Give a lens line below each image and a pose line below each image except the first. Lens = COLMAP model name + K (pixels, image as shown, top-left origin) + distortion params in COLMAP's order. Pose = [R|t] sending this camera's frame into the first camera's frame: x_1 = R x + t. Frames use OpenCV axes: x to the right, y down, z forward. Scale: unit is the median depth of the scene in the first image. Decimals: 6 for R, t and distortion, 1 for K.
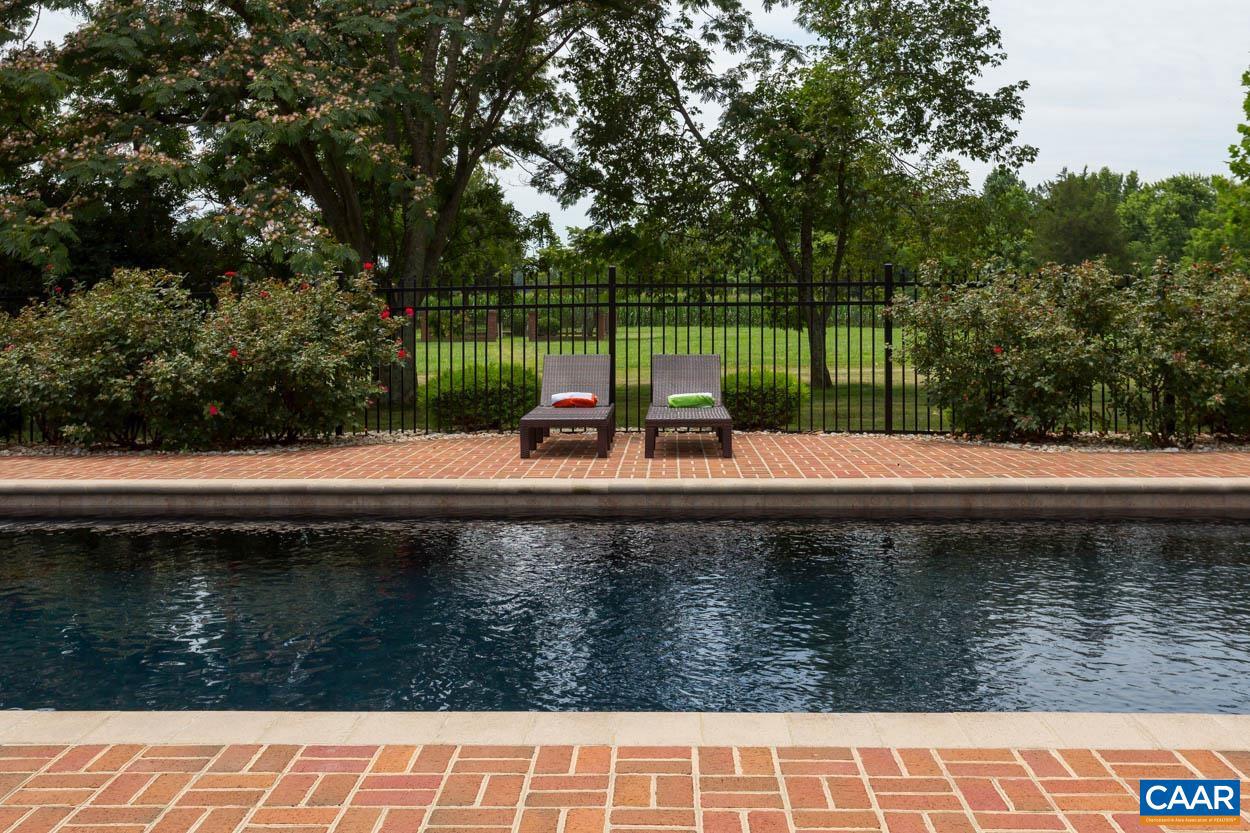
lens RADIAL K [[1081.5, 0, 621.3], [0, 1081.5, 380.8], [0, 0, 1]] dist [0.000181, 0.002925]
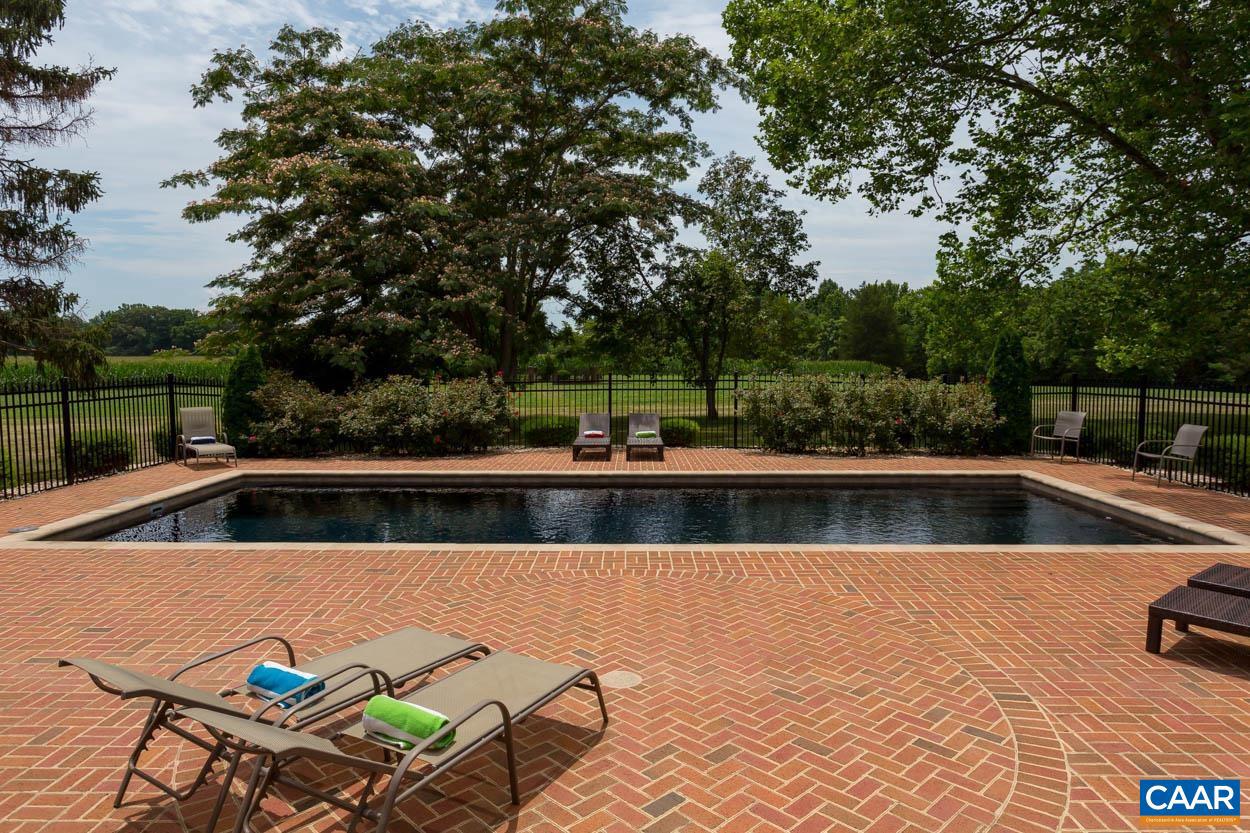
lens RADIAL K [[838.8, 0, 626.0], [0, 838.8, 418.1], [0, 0, 1]] dist [-0.001080, -0.000273]
pose [[0.998965, 0.004851, 0.045227, -0.045627], [-0.007019, 0.998828, 0.047899, -0.081414], [-0.044941, -0.048166, 0.997828, -0.604585]]
